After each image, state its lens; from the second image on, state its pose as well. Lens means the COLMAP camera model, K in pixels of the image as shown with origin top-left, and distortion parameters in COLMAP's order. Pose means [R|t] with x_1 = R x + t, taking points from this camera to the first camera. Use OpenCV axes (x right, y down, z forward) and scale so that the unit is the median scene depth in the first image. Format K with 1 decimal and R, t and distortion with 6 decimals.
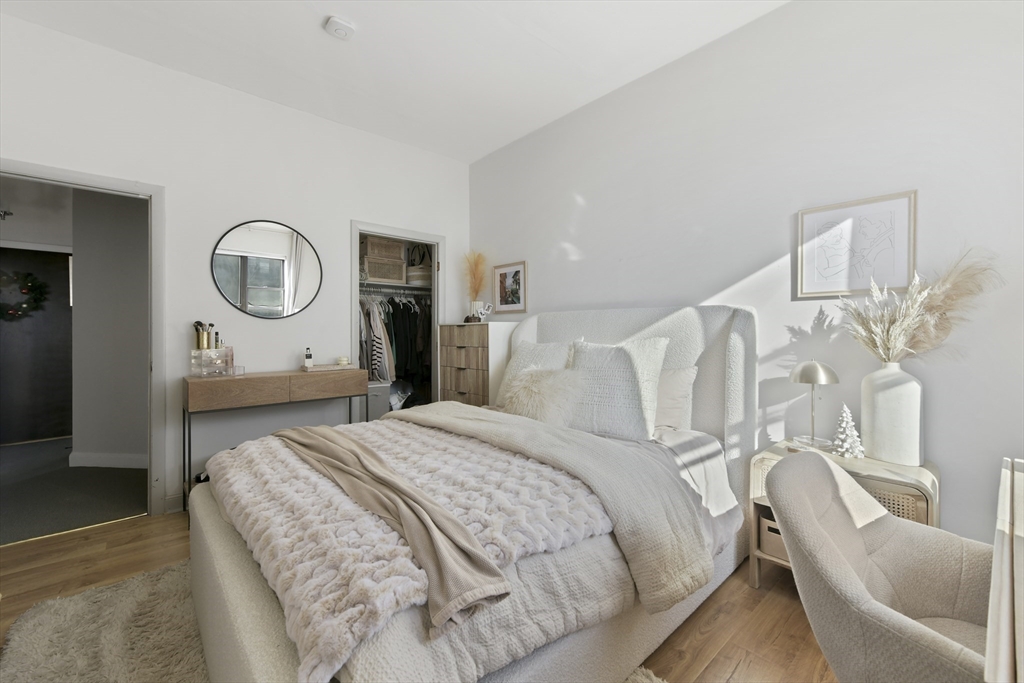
lens RADIAL K [[414.4, 0, 507.8], [0, 414.4, 331.9], [0, 0, 1]] dist [-0.001099, 0.001293]
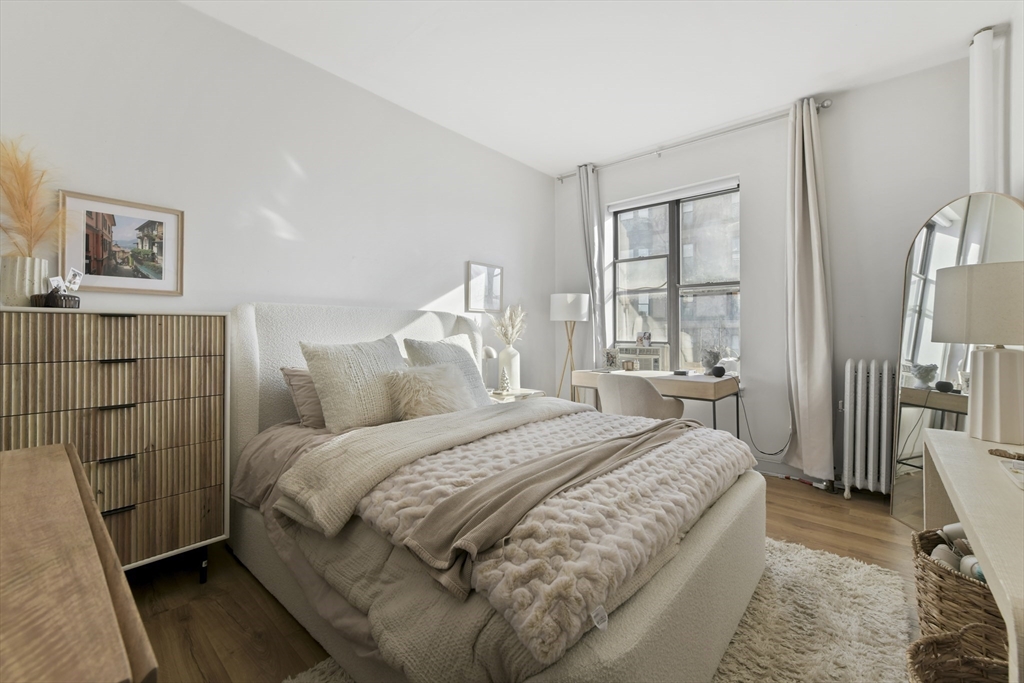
lens RADIAL K [[414.4, 0, 506.4], [0, 414.4, 337.2], [0, 0, 1]] dist [-0.001099, 0.001293]
pose [[-0.115189, -0.004153, 0.993335, -0.601769], [0.007276, 0.999961, 0.005024, 0.011070], [-0.993317, 0.007806, -0.115155, 0.606571]]
